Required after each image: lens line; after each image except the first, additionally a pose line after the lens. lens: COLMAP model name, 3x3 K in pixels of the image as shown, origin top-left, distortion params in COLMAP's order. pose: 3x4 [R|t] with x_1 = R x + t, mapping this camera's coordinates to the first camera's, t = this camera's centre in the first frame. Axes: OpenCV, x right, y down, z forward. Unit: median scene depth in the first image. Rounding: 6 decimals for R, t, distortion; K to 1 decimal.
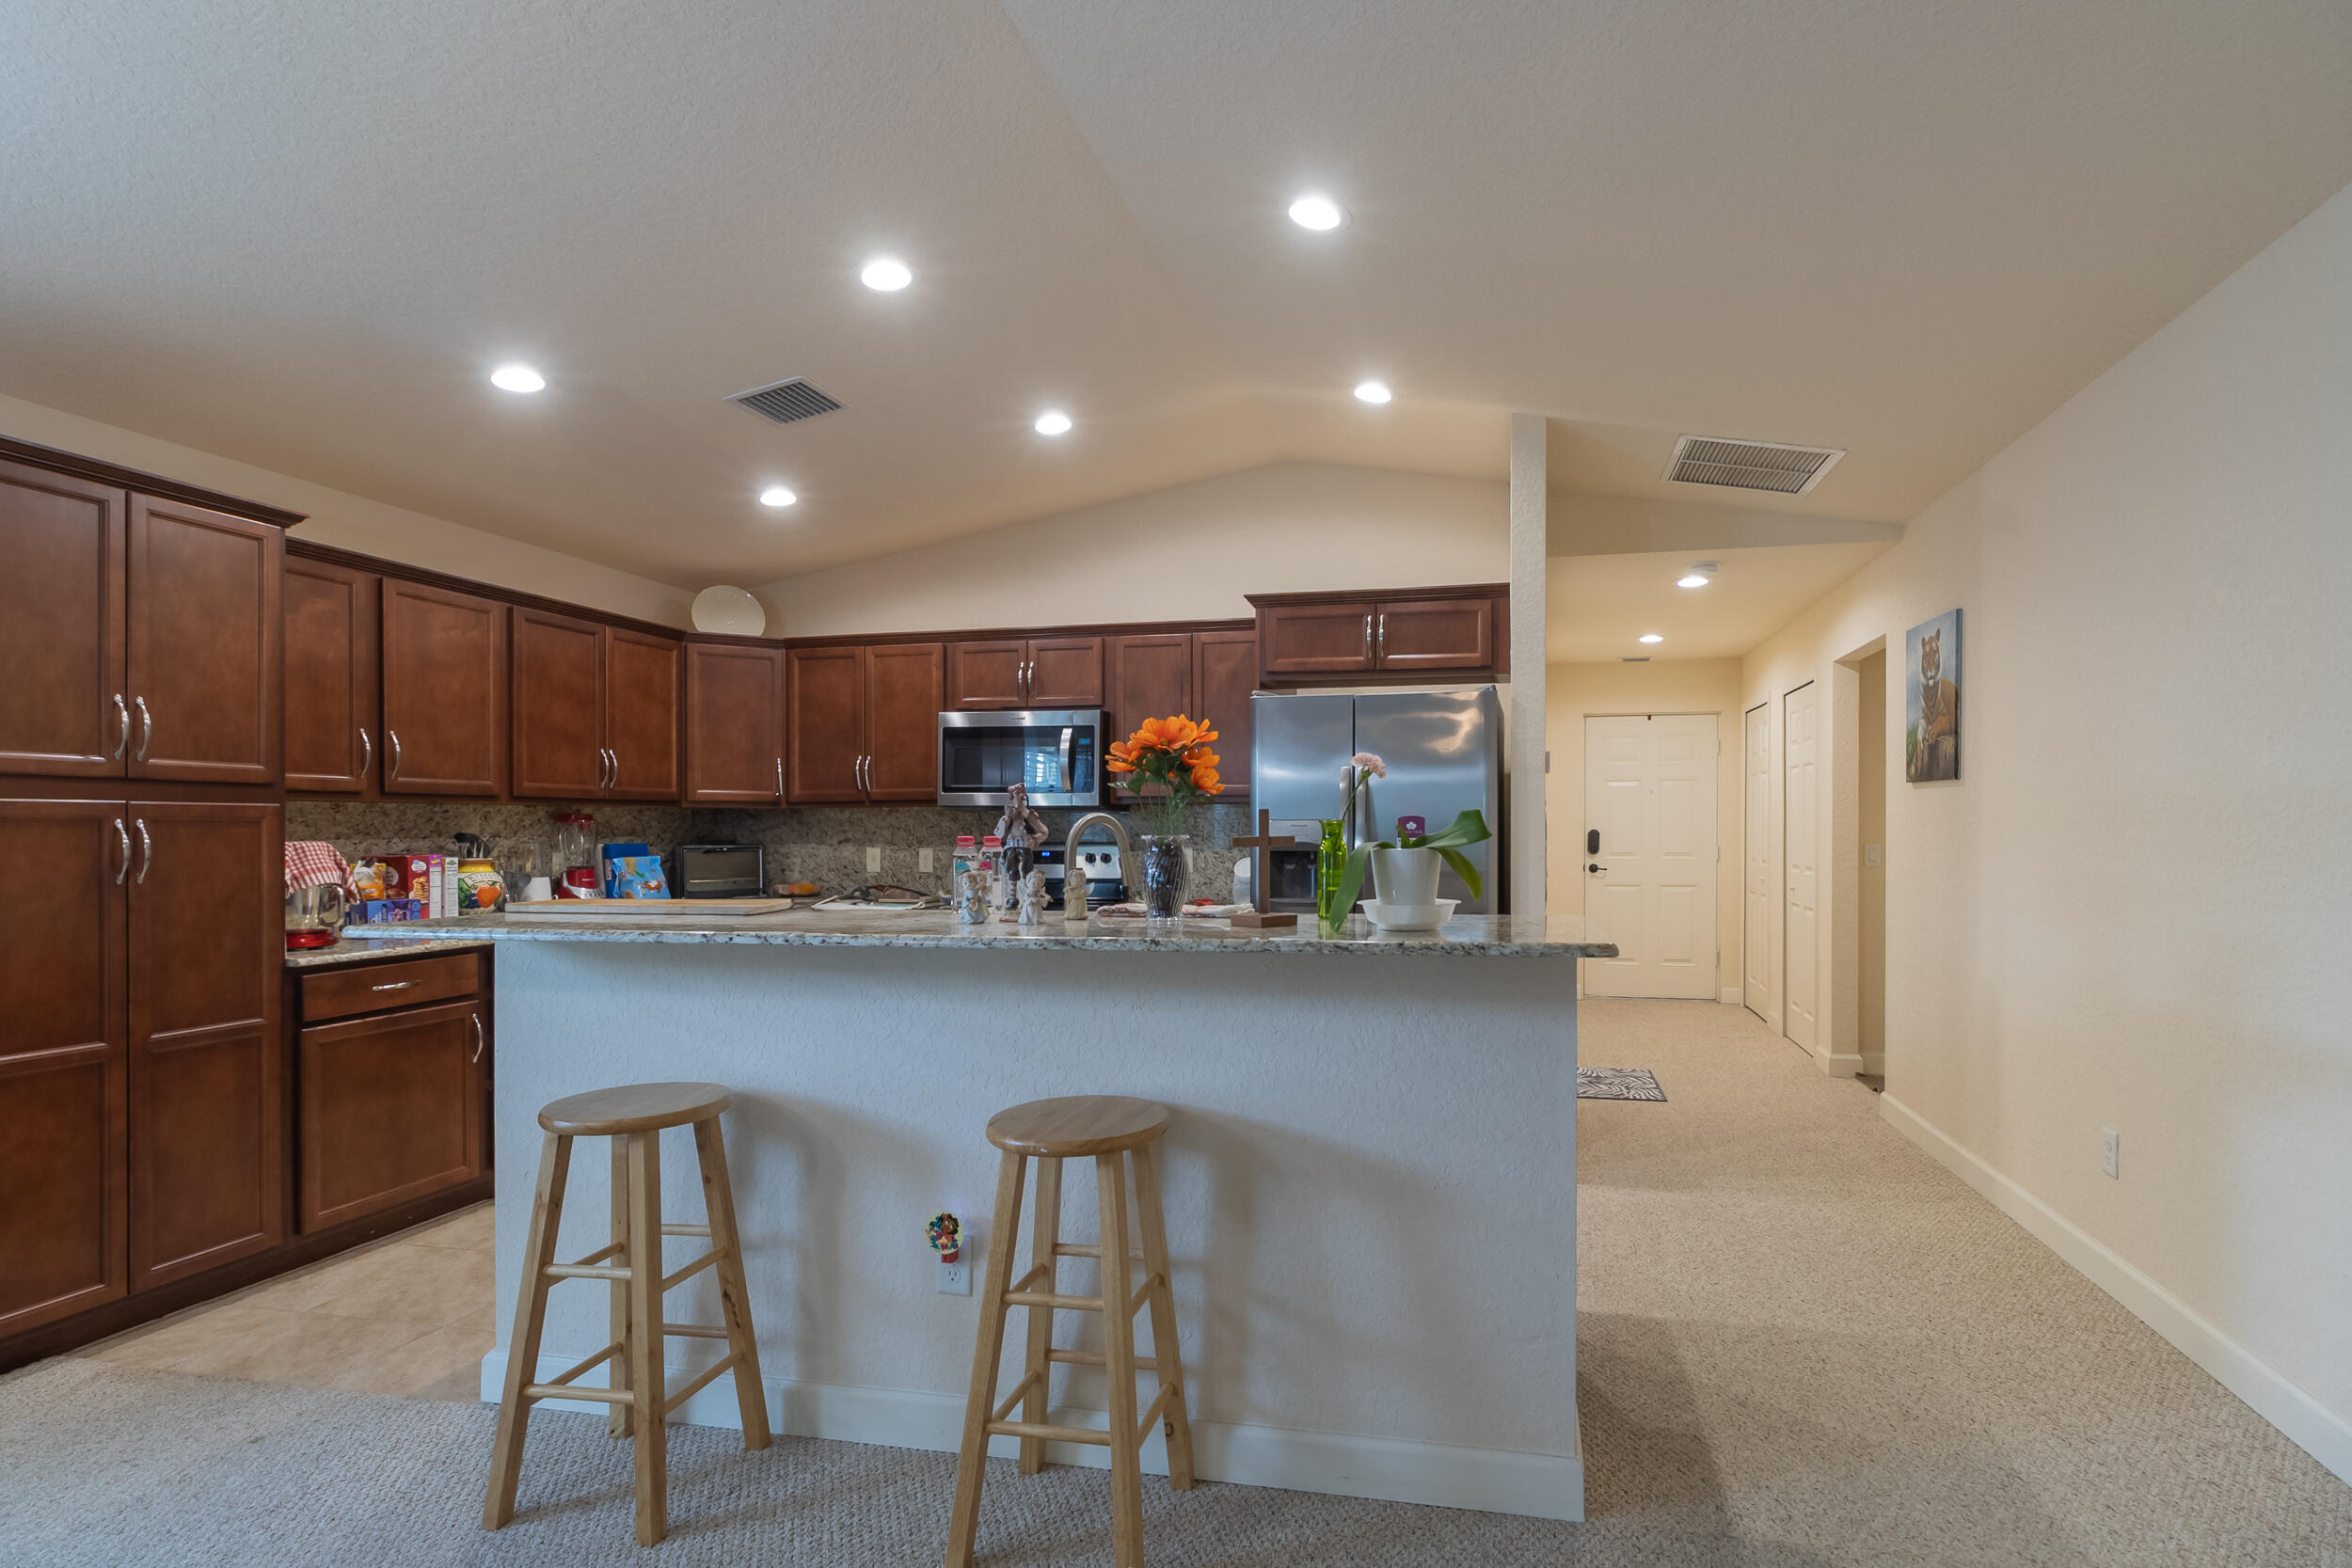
lens RADIAL K [[1115.9, 0, 1286.9], [0, 1115.9, 812.6], [0, 0, 1]] dist [-0.001088, -0.003082]
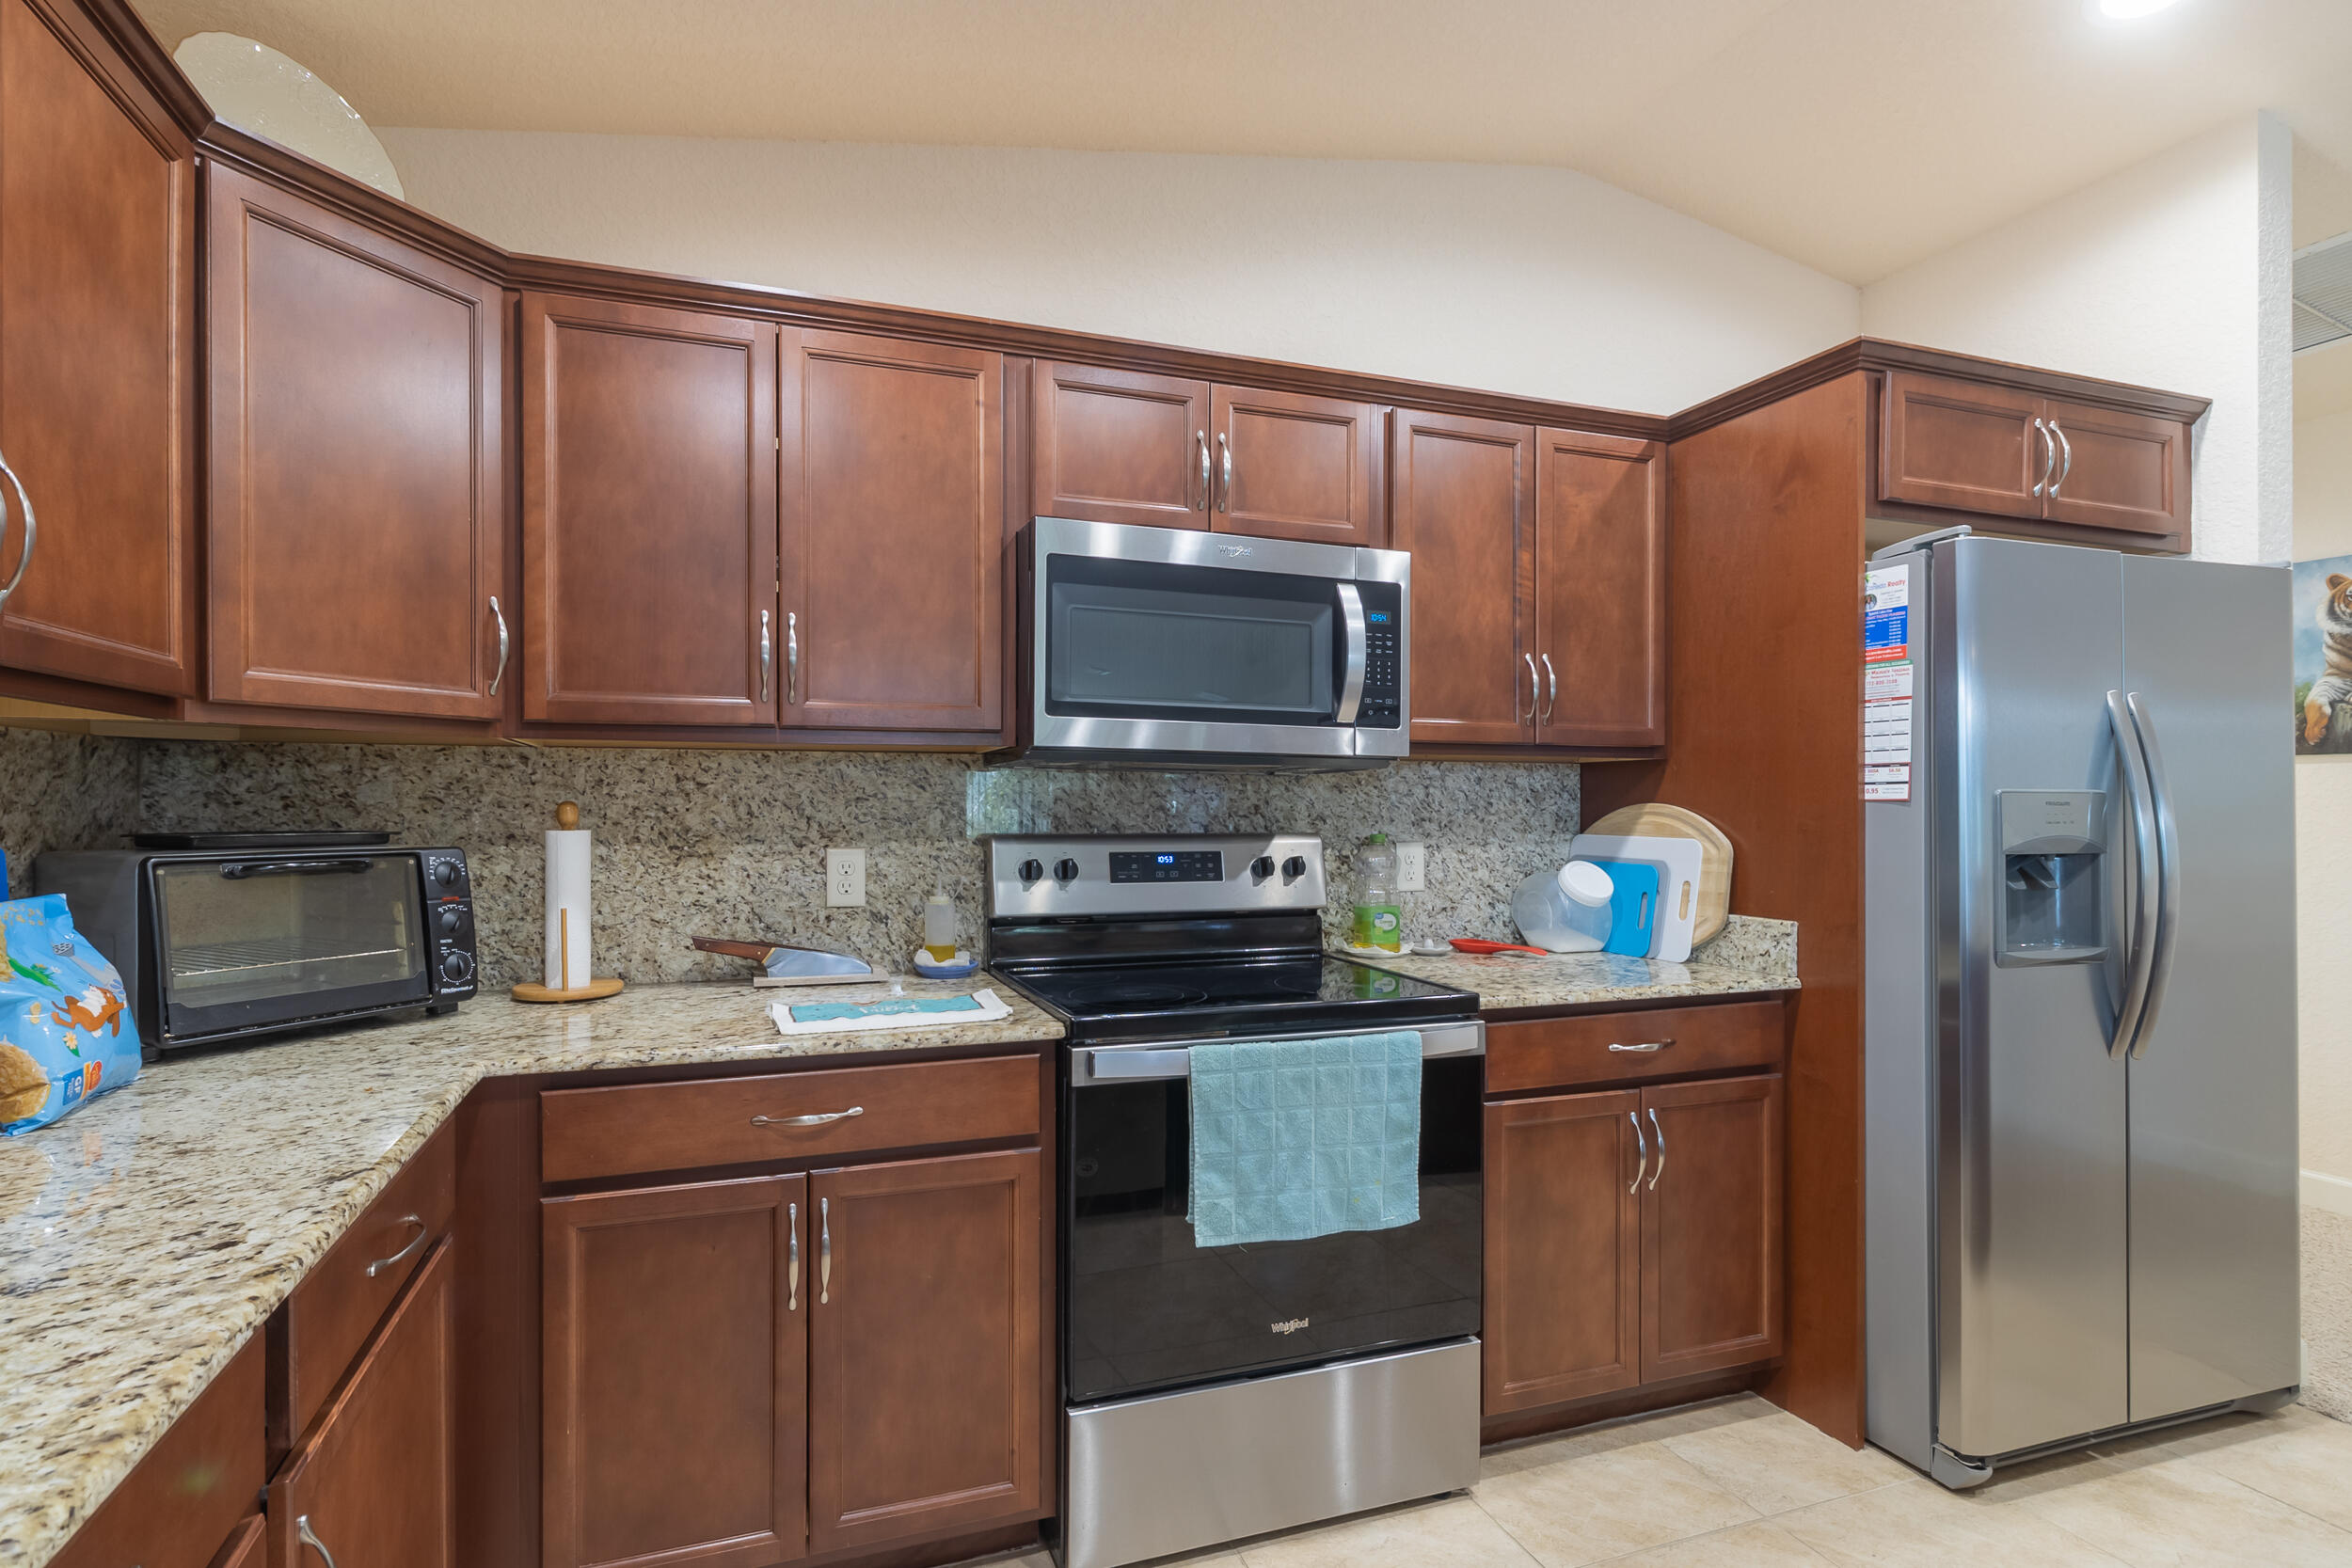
lens RADIAL K [[1115.9, 0, 1149.2], [0, 1115.9, 798.4], [0, 0, 1]] dist [-0.001088, -0.003082]
pose [[0.857604, 0.009756, 0.514218, -0.543450], [-0.012801, 0.999915, 0.002378, 0.012119], [-0.514151, -0.008622, 0.857656, 0.715099]]
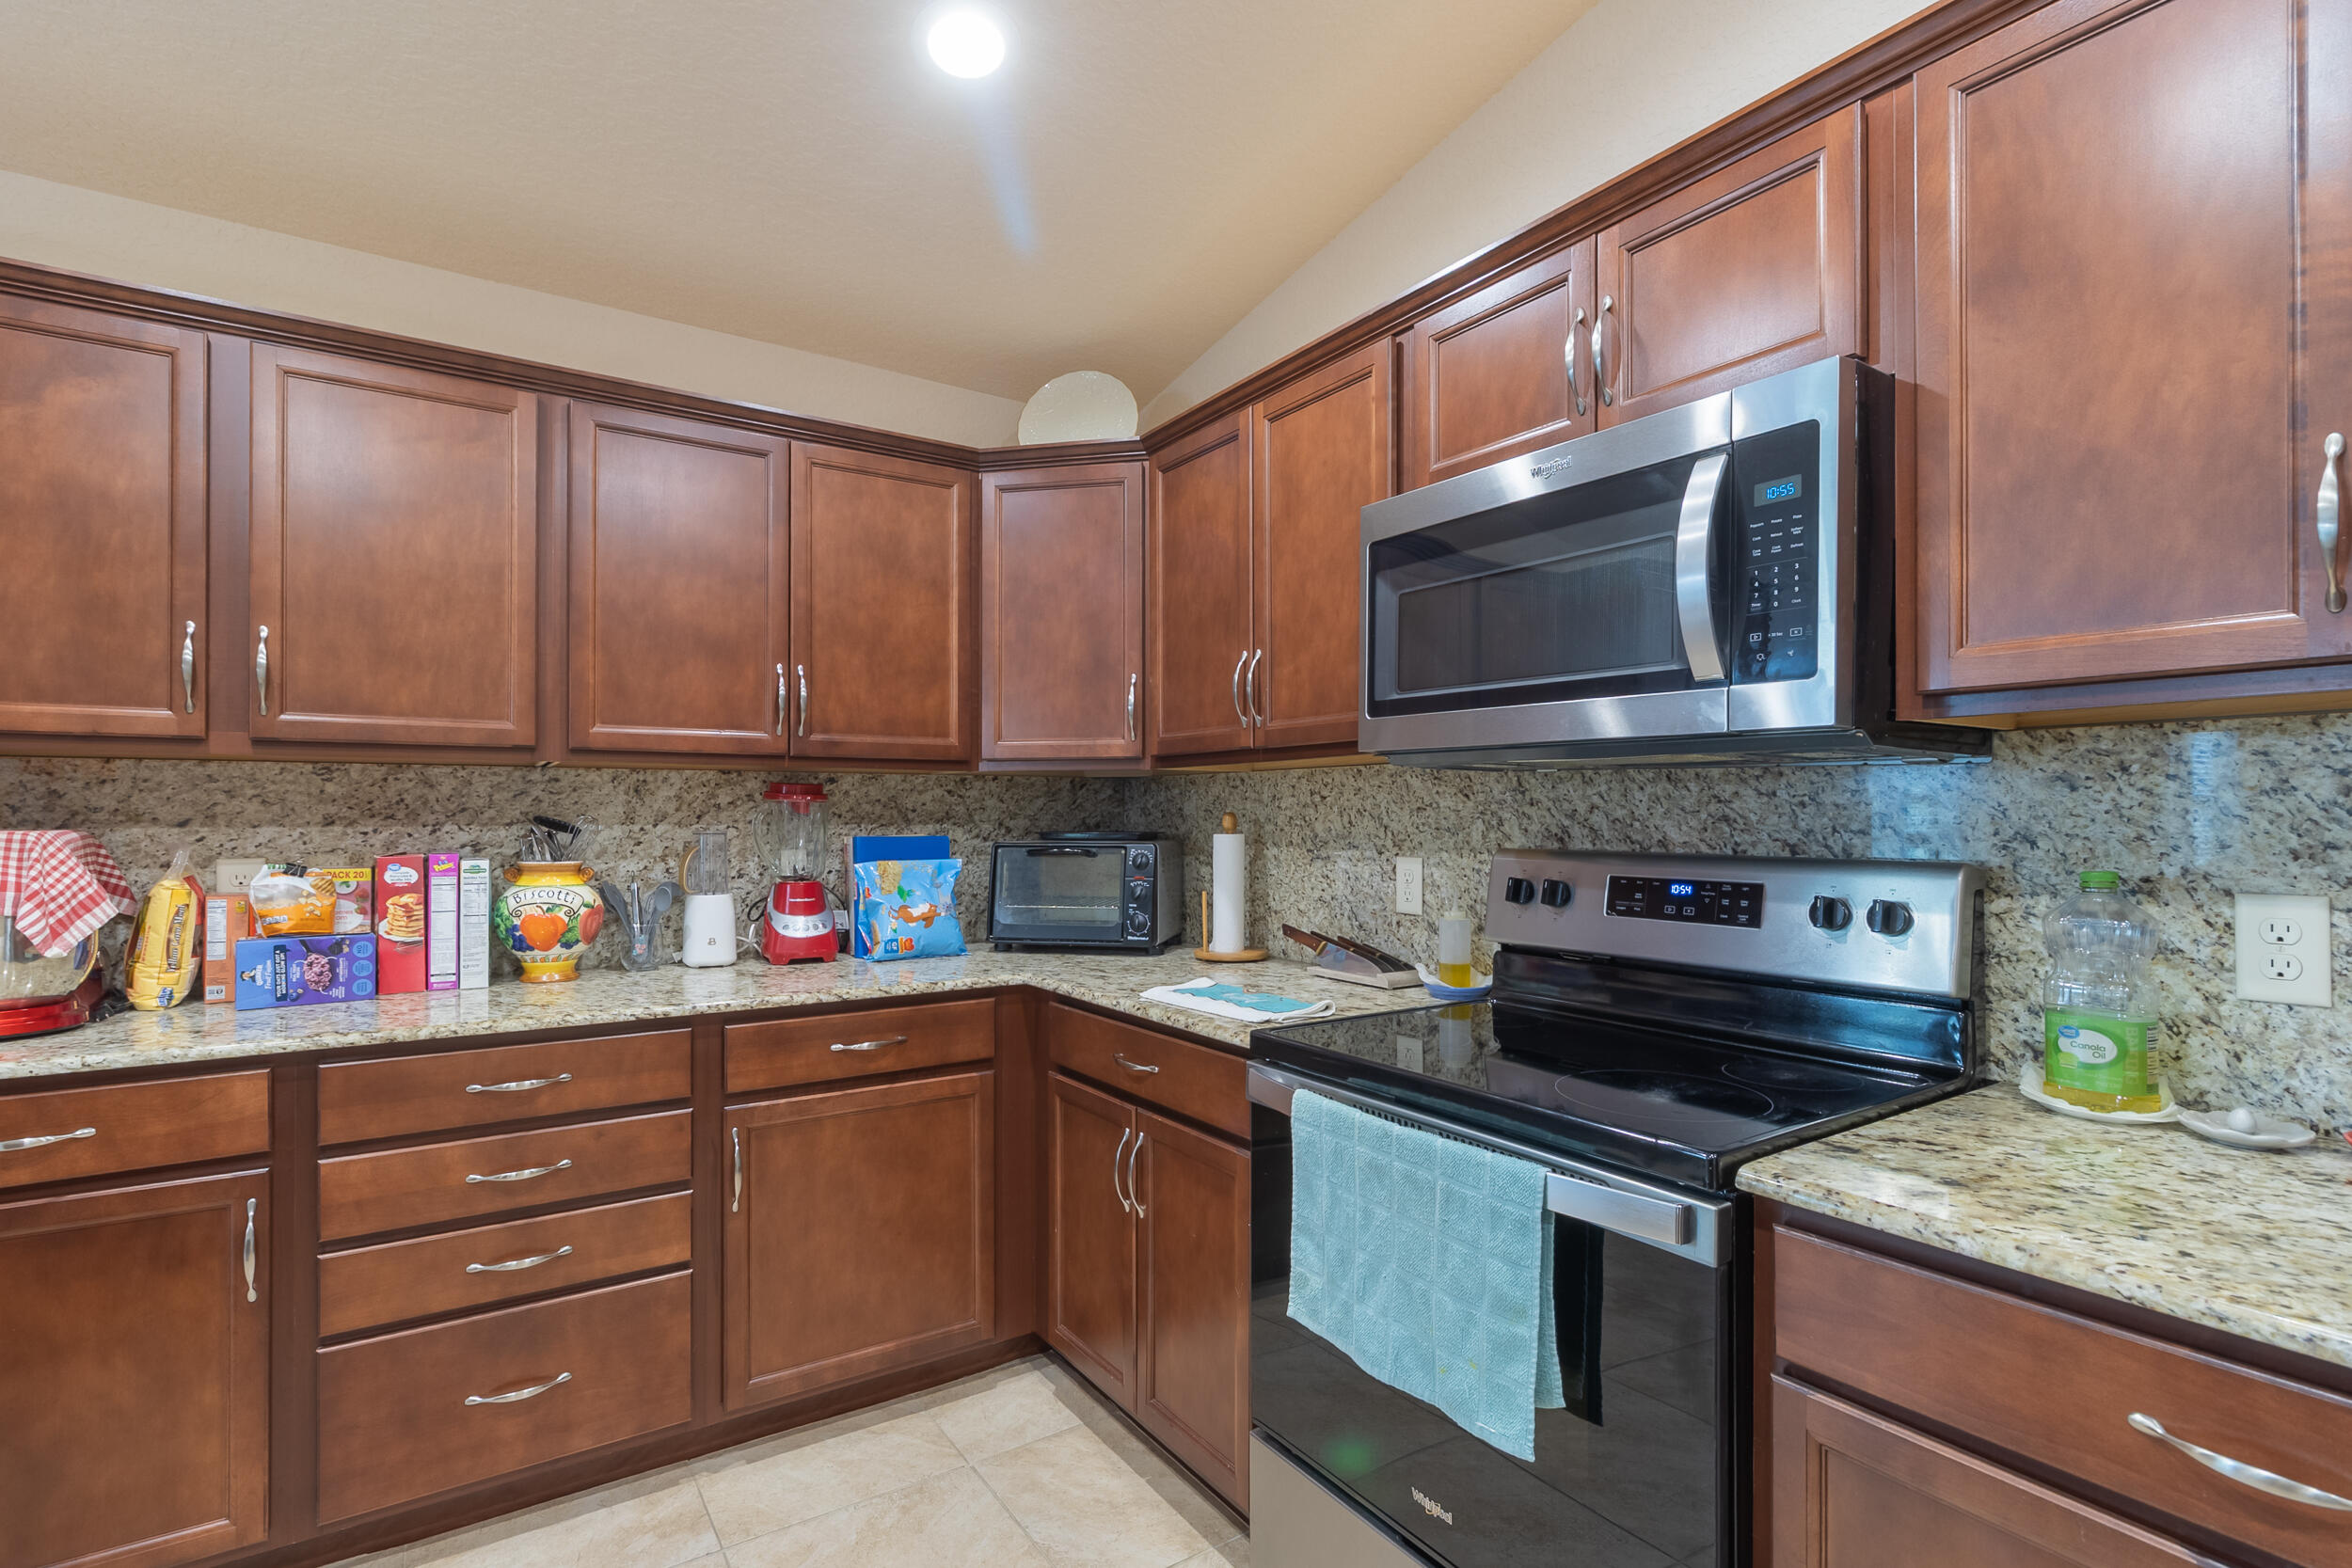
lens RADIAL K [[1115.9, 0, 1145.5], [0, 1115.9, 809.8], [0, 0, 1]] dist [-0.001088, -0.003082]
pose [[0.699307, 0.002296, -0.714818, -0.105488], [0.004808, 0.999957, 0.007915, 0.011006], [0.714805, -0.008972, 0.699266, 0.770230]]
